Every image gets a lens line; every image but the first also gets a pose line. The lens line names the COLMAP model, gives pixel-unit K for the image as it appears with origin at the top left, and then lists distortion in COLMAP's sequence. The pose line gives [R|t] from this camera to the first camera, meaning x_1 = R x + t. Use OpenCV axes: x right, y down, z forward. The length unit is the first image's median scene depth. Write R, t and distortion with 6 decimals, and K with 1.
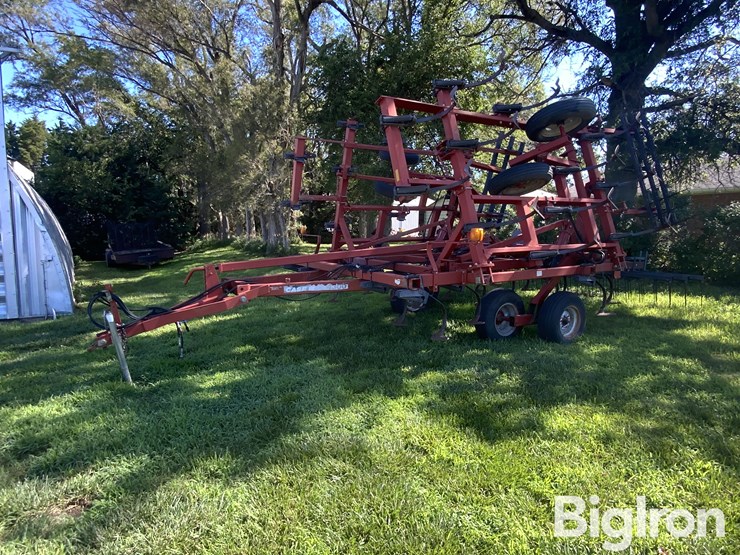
lens RADIAL K [[446.6, 0, 370.0], [0, 446.6, 283.3], [0, 0, 1]] dist [-0.007020, -0.003192]
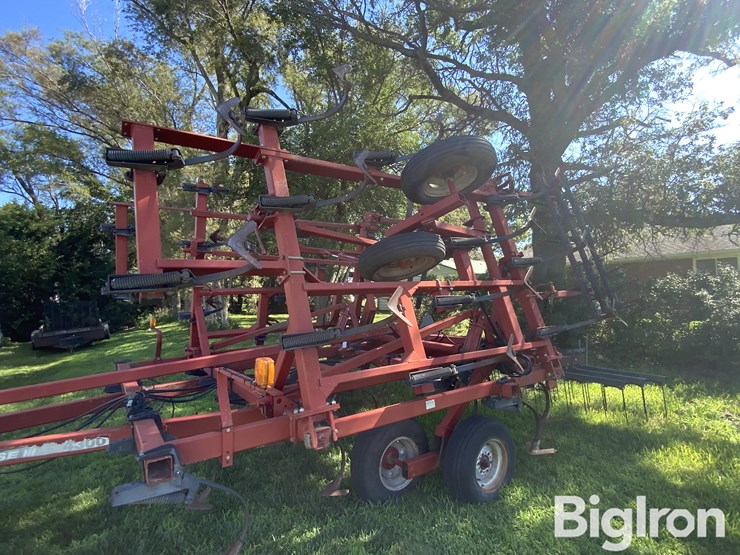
lens RADIAL K [[408.8, 0, 367.0], [0, 408.8, 277.3], [0, 0, 1]] dist [-0.007278, 0.000969]
pose [[0.996881, -0.020330, 0.076253, 0.163301], [0.032897, 0.985345, -0.167373, -0.067560], [-0.071733, 0.169360, 0.982940, 0.270377]]
